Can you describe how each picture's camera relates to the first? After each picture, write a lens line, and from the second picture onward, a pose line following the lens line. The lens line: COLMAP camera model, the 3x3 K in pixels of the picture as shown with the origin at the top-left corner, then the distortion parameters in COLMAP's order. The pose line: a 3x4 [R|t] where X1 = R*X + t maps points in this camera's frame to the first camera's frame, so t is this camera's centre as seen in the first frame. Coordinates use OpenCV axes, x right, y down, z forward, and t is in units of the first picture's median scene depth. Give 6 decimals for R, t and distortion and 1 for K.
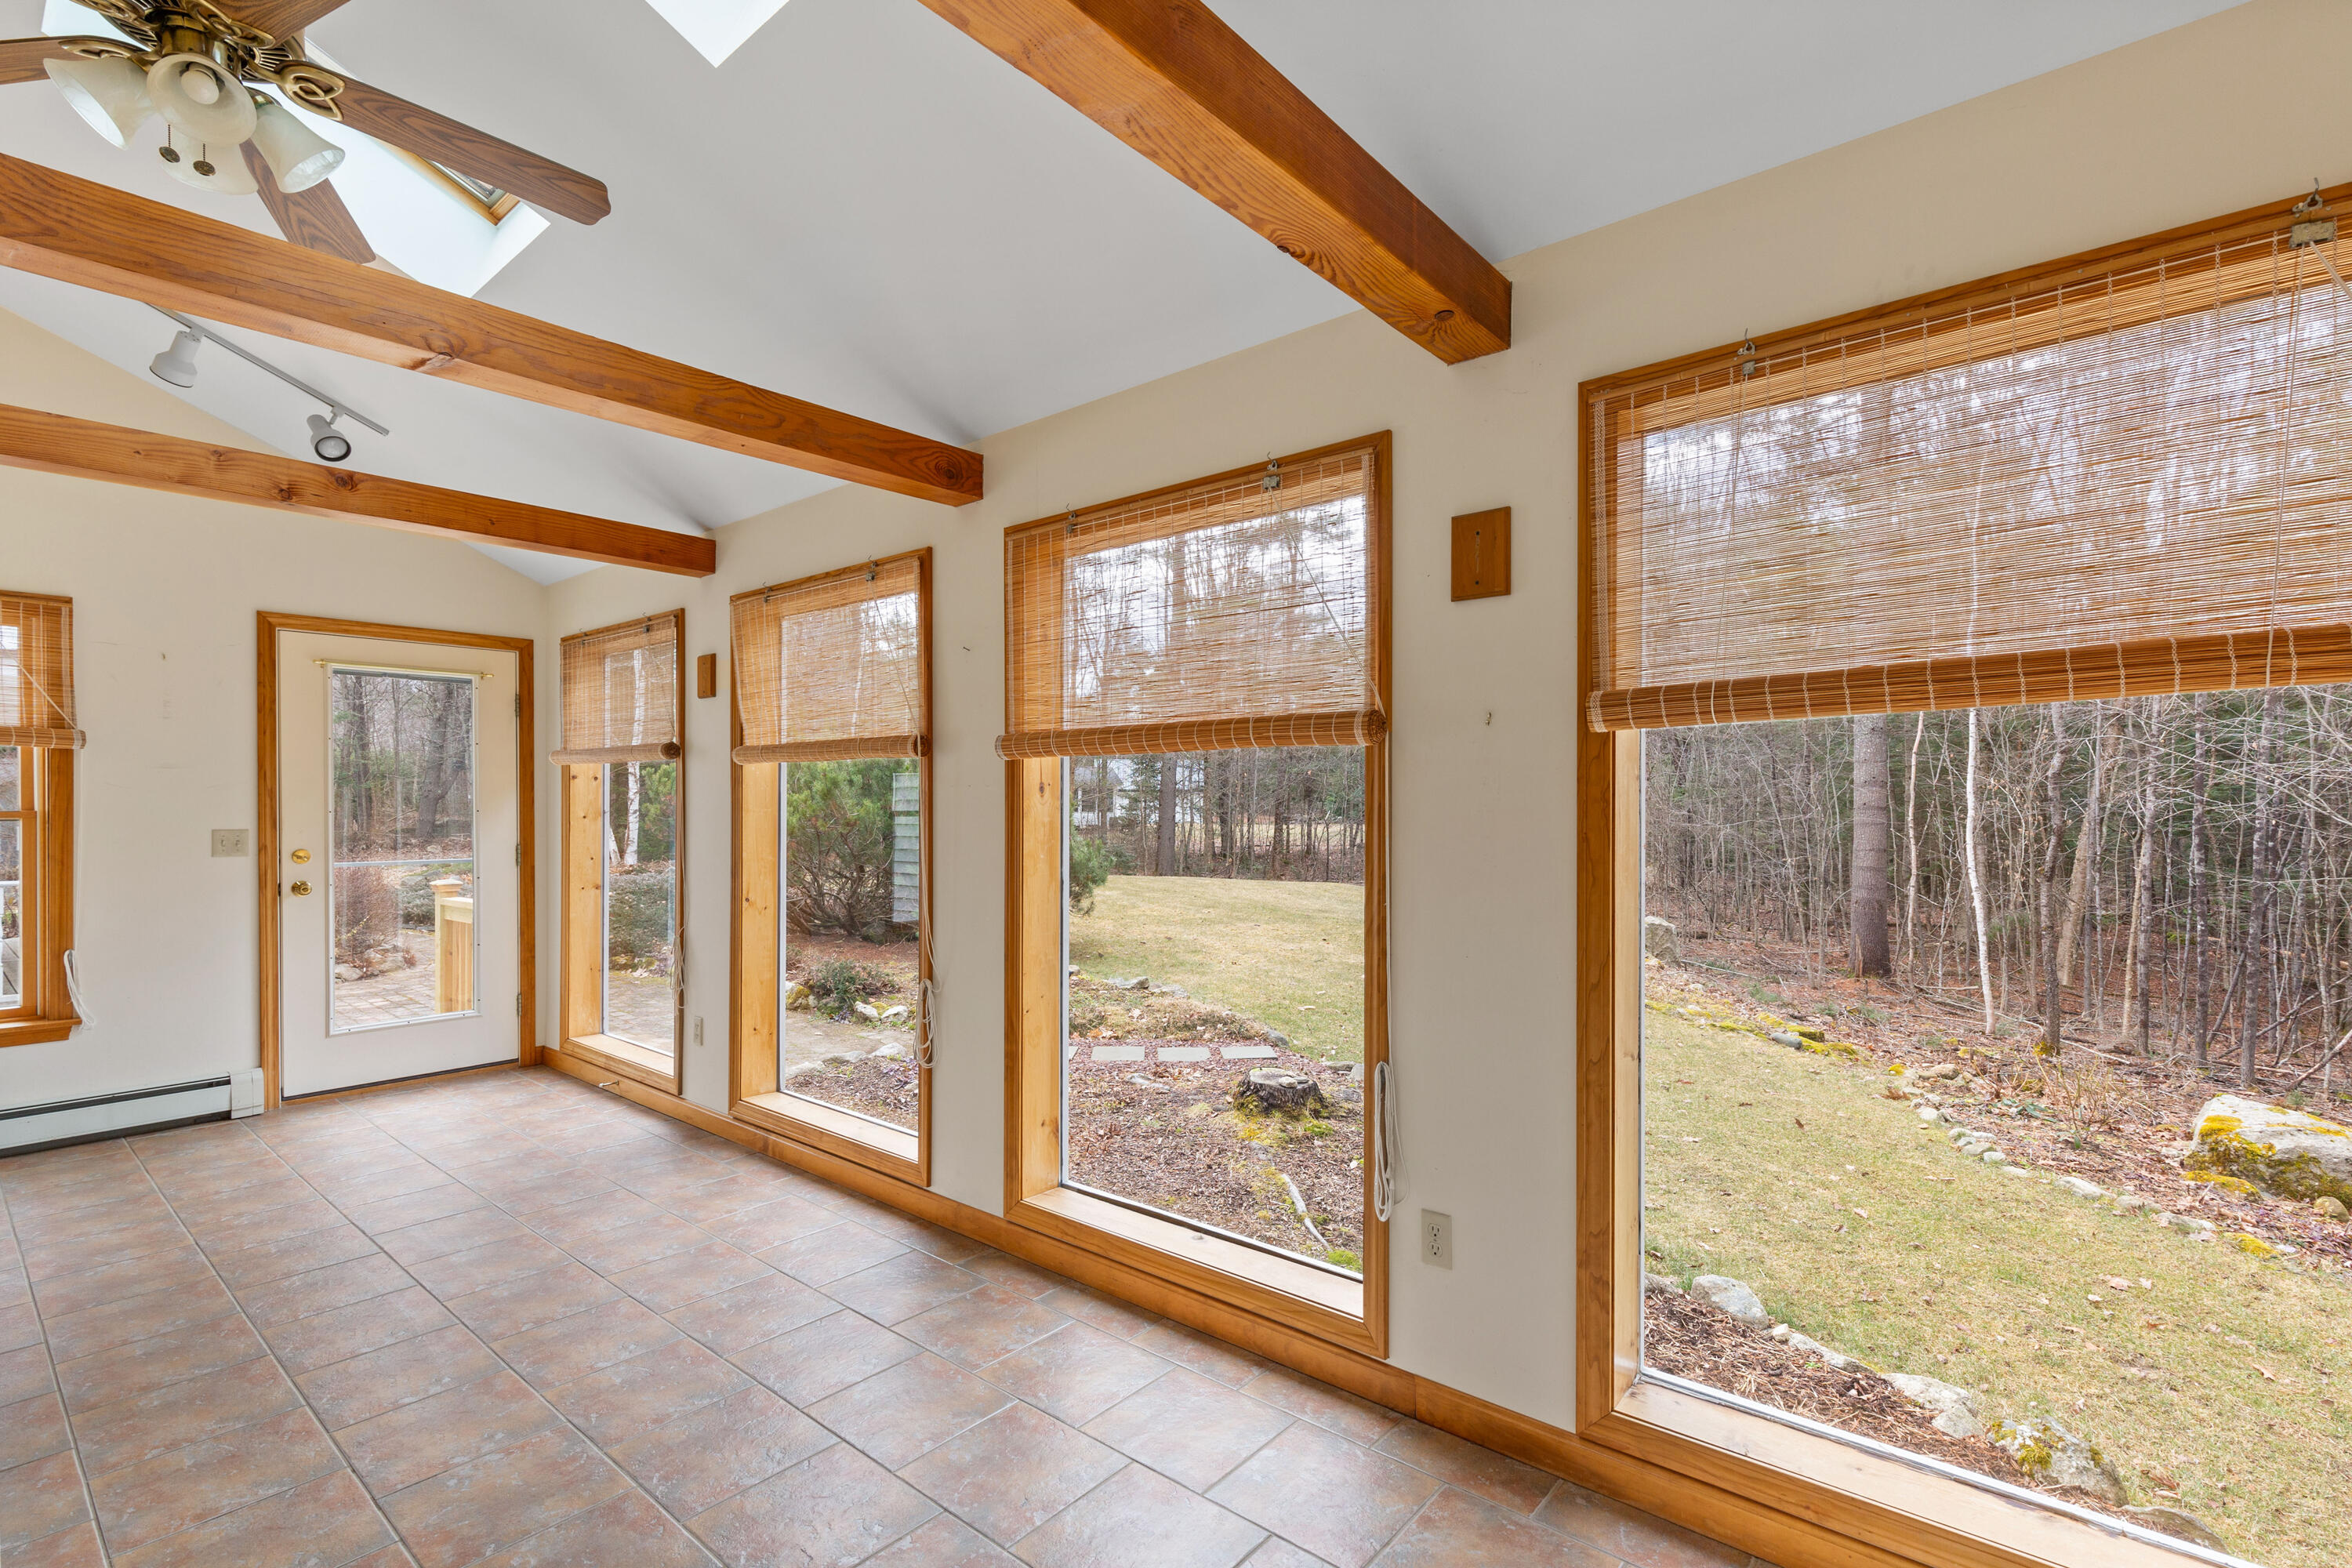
lens RADIAL K [[1069.8, 0, 1153.0], [0, 1069.8, 803.2], [0, 0, 1]] dist [0.005508, 0.001610]
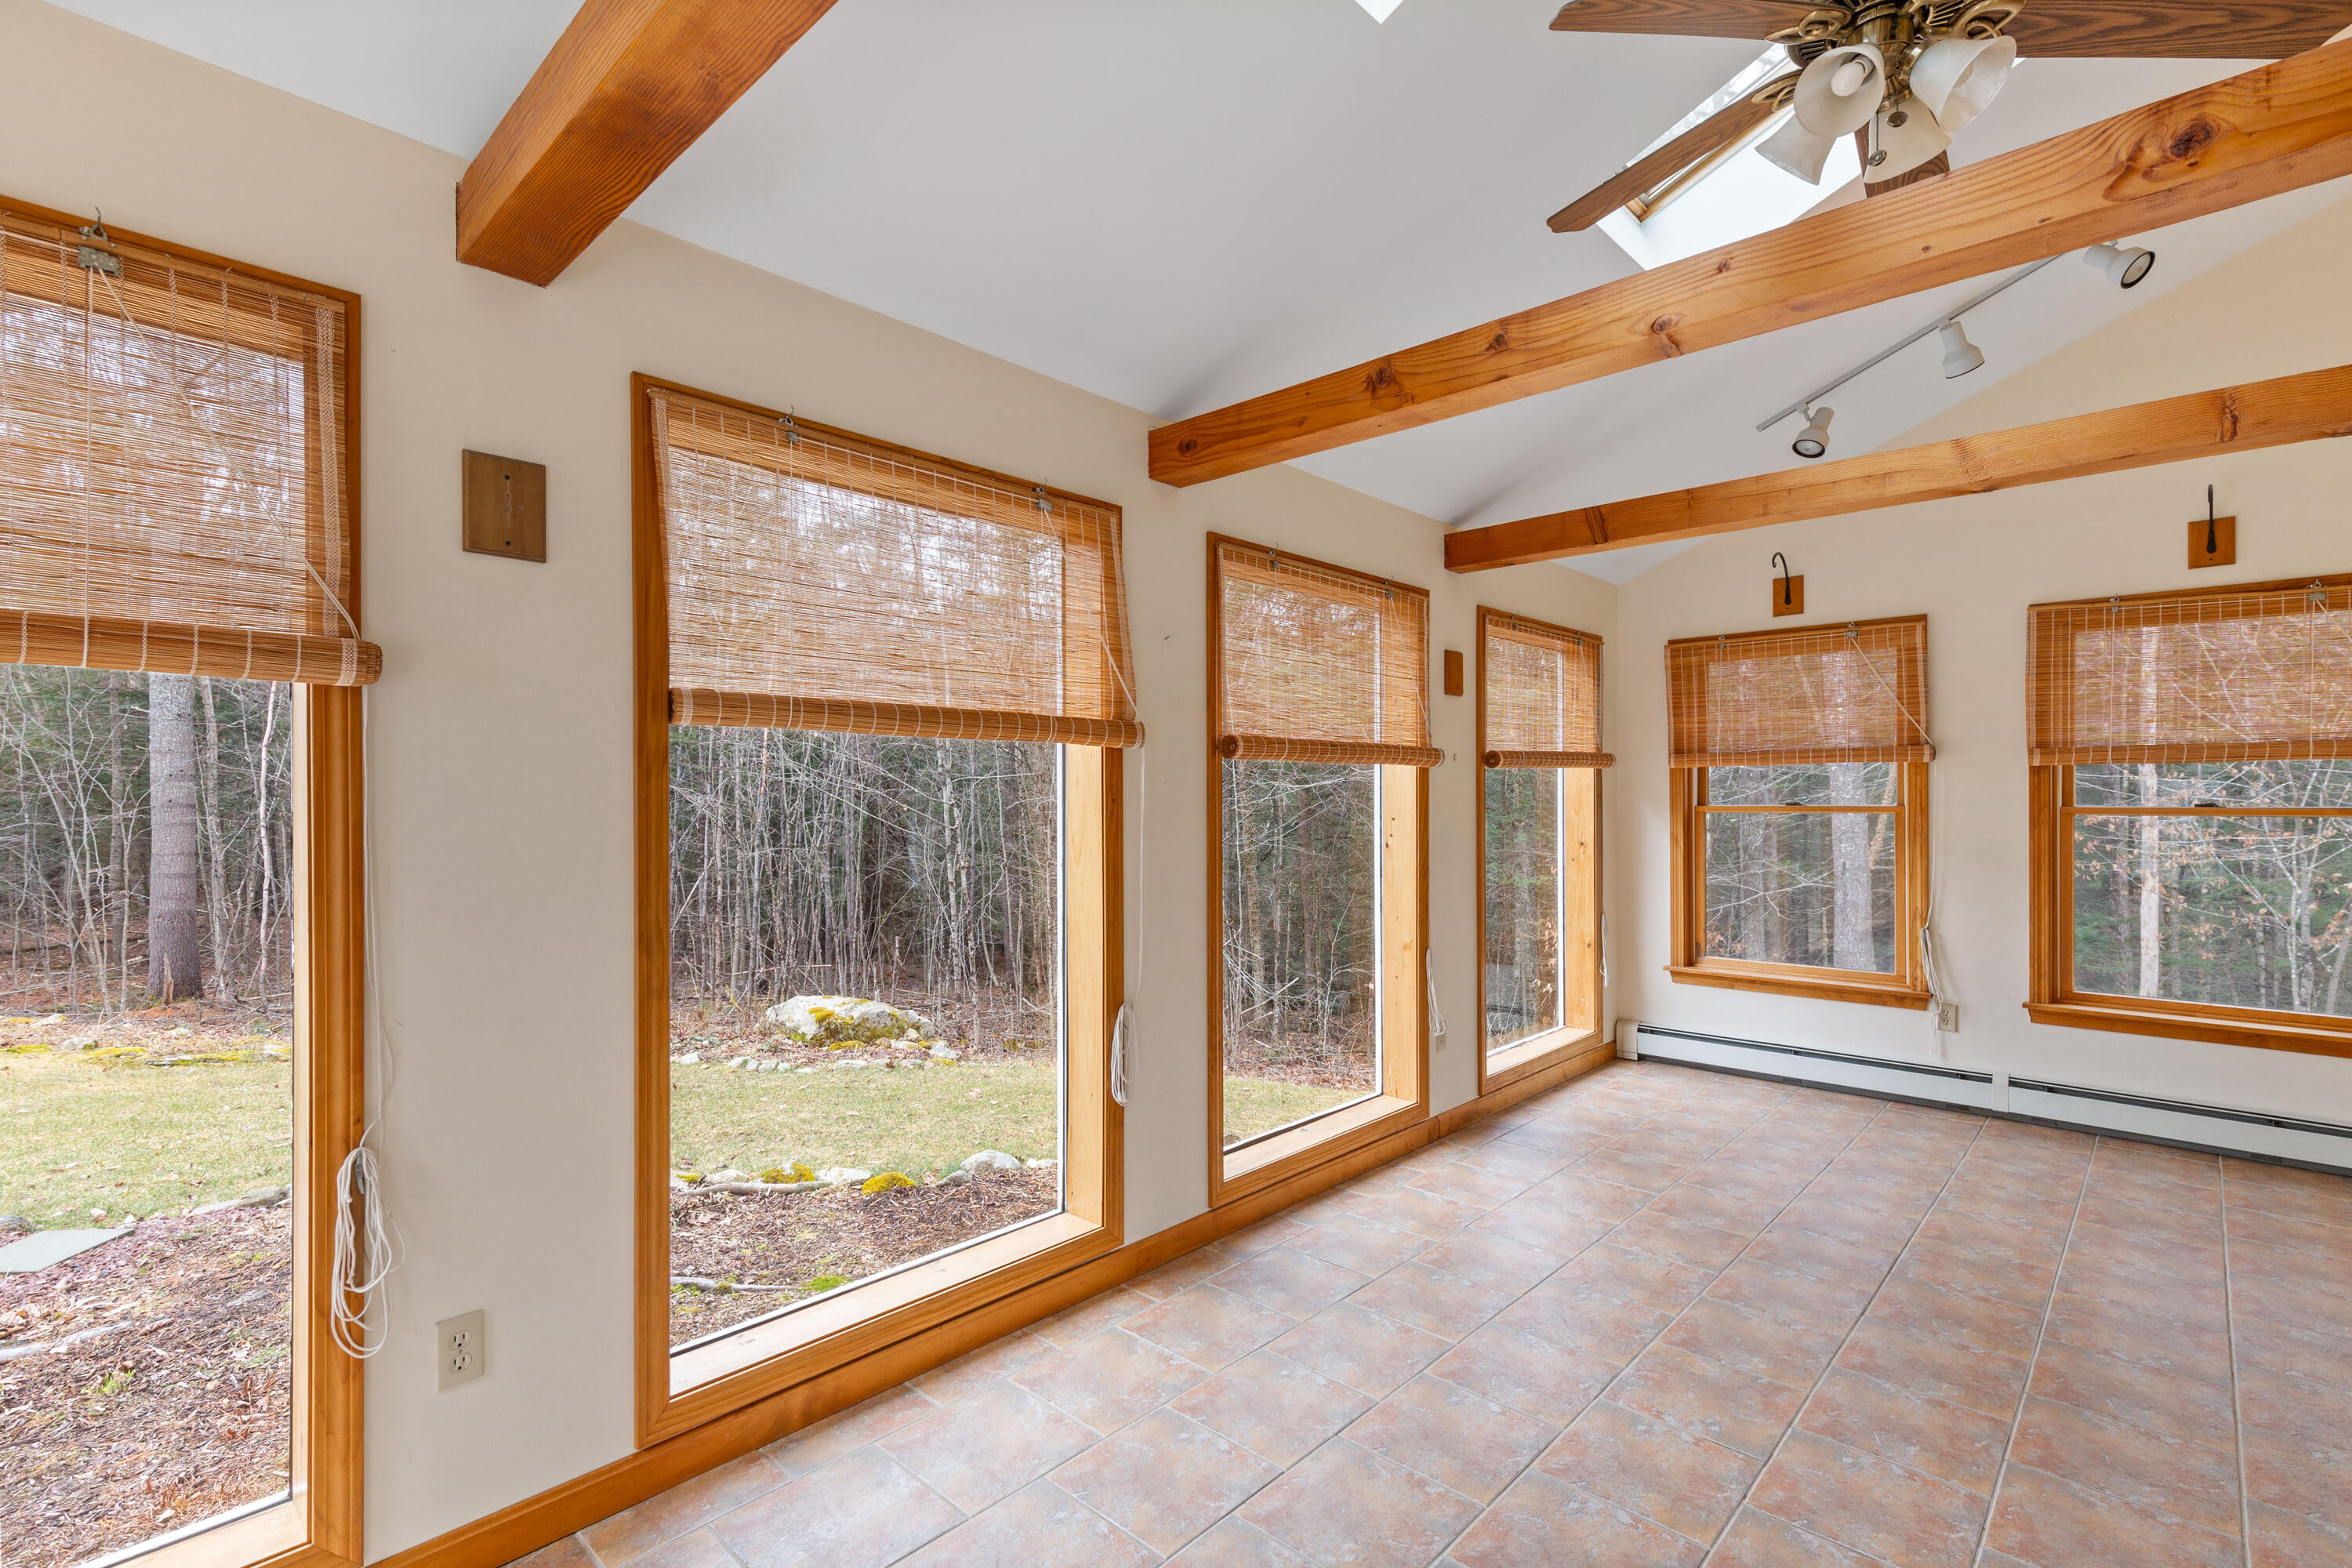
lens RADIAL K [[1069.8, 0, 1176.7], [0, 1069.8, 802.2], [0, 0, 1]] dist [0.005508, 0.001610]
pose [[0.050521, -0.000486, 0.998723, -0.777474], [0.002527, 0.999997, 0.000359, 0.000246], [-0.998720, 0.002505, 0.050522, 0.657872]]
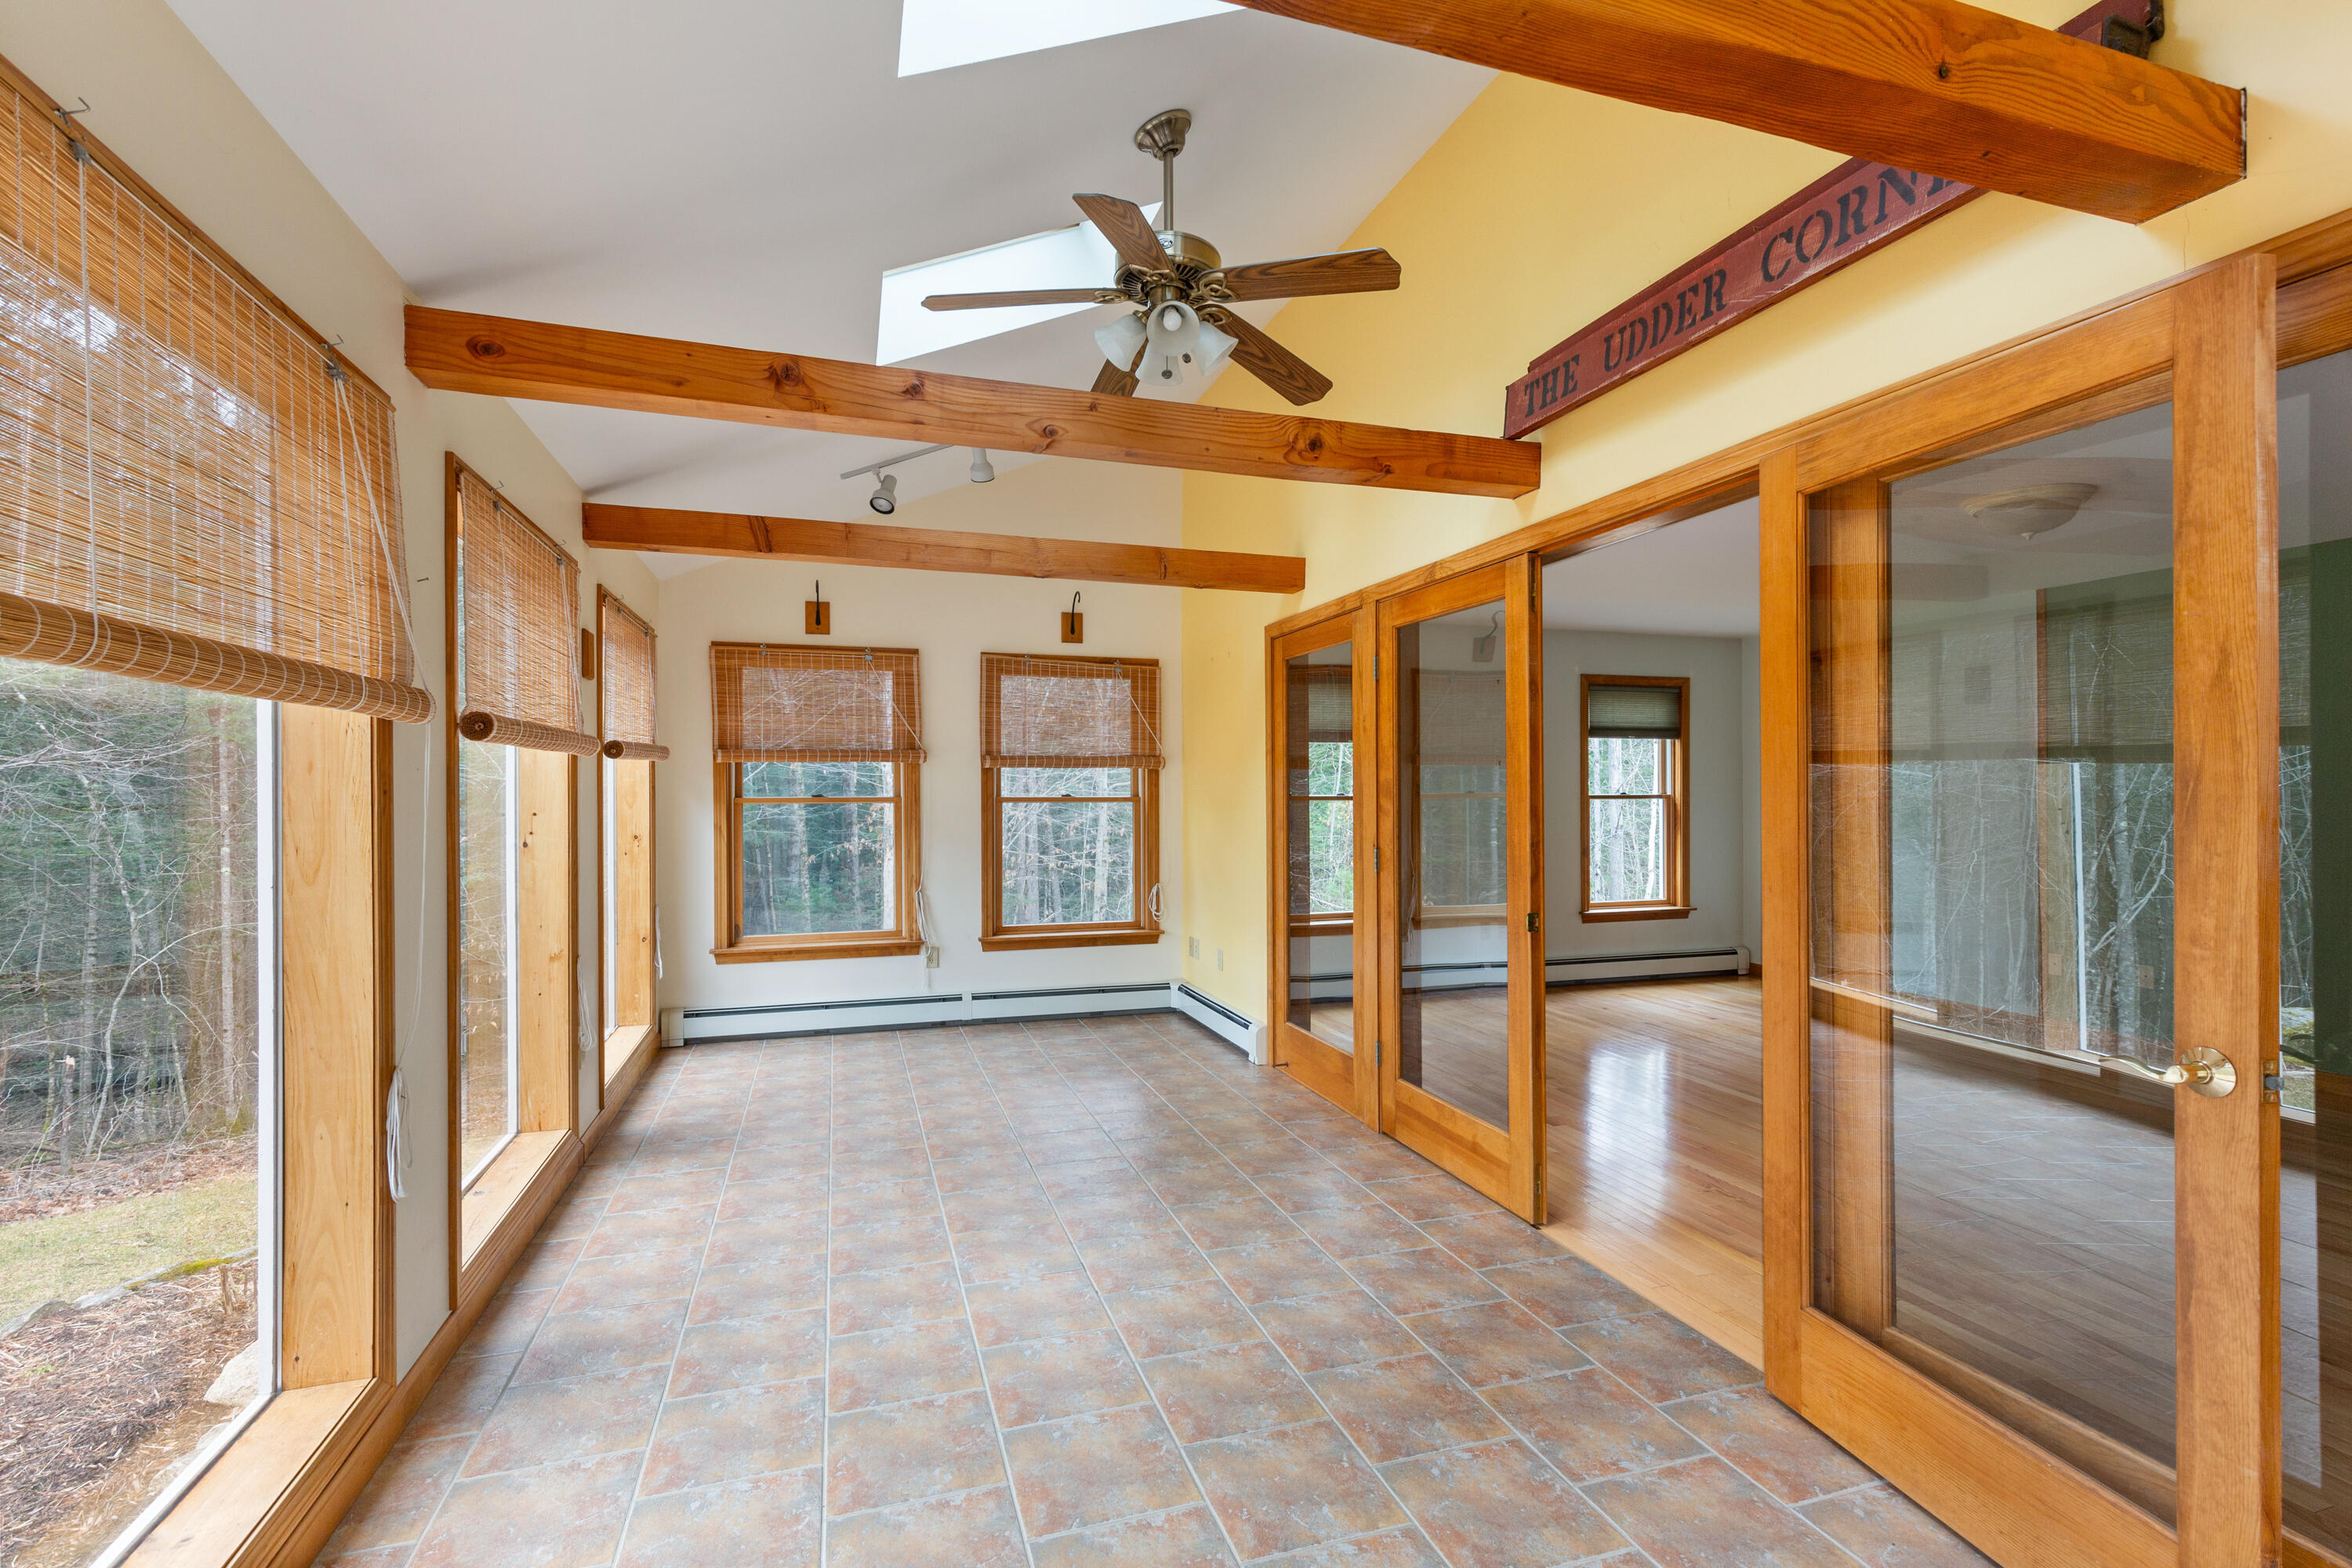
lens RADIAL K [[1069.8, 0, 1176.0], [0, 1069.8, 782.8], [0, 0, 1]] dist [0.005508, 0.001610]
pose [[-0.851567, 0.008268, 0.524180, -0.687494], [0.004796, 0.999957, -0.007981, 0.000962], [-0.524223, -0.004282, -0.851570, 0.943755]]
